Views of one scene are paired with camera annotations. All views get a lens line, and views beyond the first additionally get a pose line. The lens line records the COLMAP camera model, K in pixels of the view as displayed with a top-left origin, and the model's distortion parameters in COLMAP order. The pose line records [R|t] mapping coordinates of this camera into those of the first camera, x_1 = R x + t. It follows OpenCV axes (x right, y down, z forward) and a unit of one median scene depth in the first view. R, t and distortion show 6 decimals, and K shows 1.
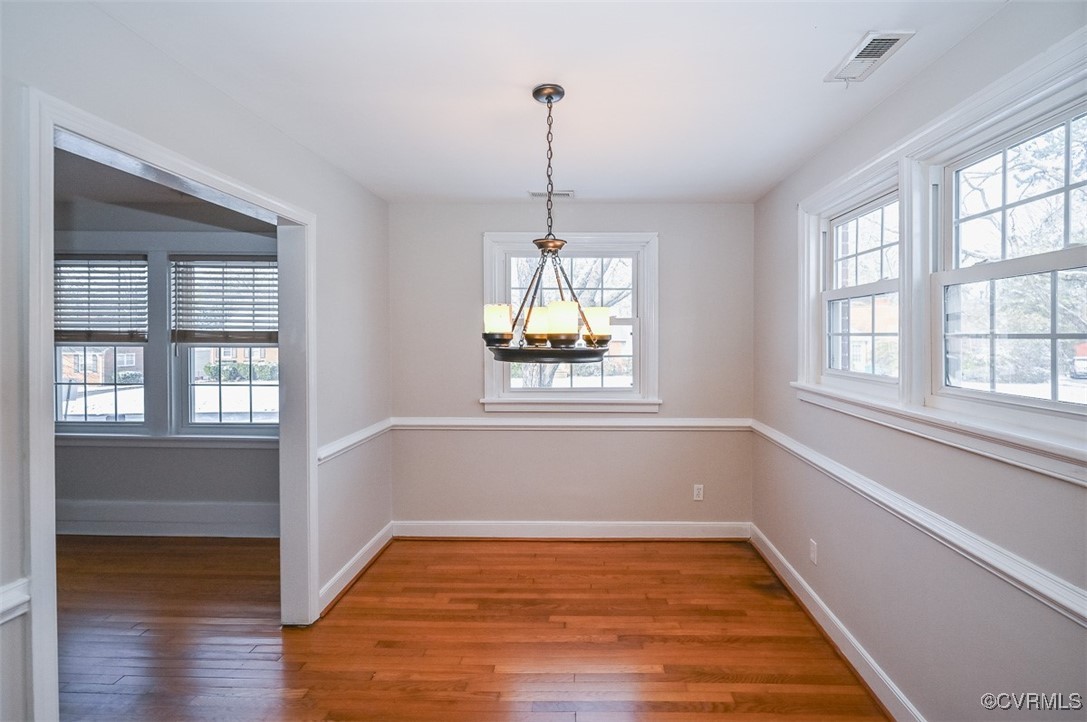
lens RADIAL K [[500.1, 0, 576.5], [0, 500.1, 341.7], [0, 0, 1]] dist [-0.000722, -0.000257]
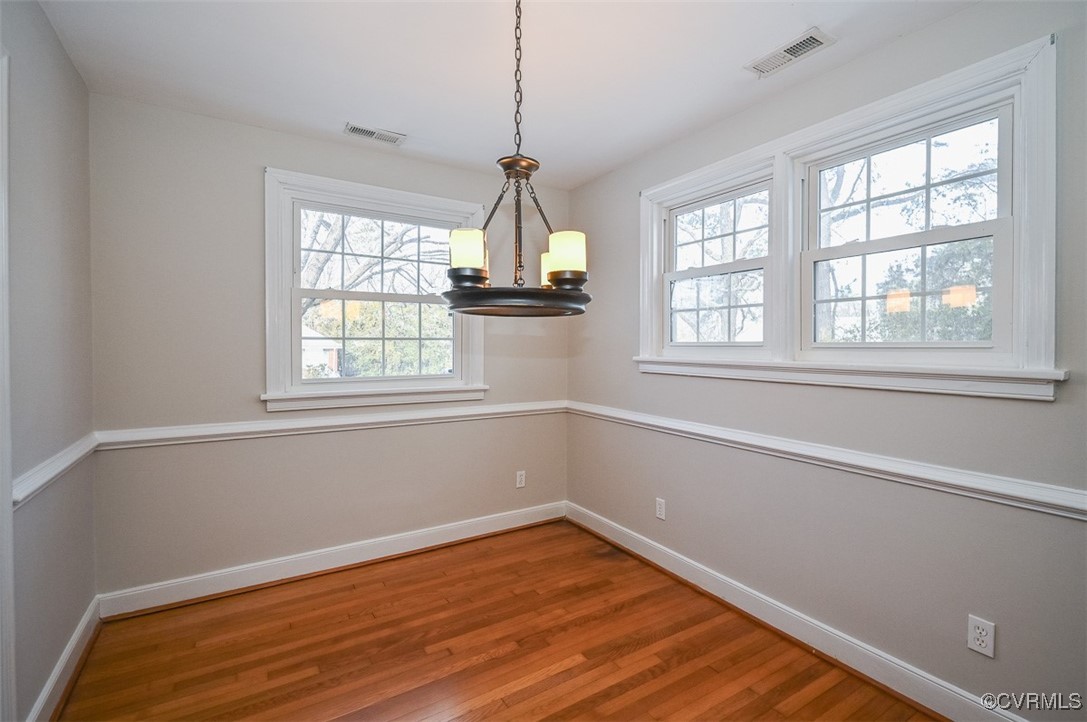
lens RADIAL K [[491.9, 0, 541.3], [0, 491.9, 354.7], [0, 0, 1]] dist [-0.000999, -0.000151]
pose [[0.833900, -0.003809, 0.551902, -0.308367], [0.003823, 0.999992, 0.001126, 0.071558], [-0.551902, 0.001171, 0.833908, 0.218935]]
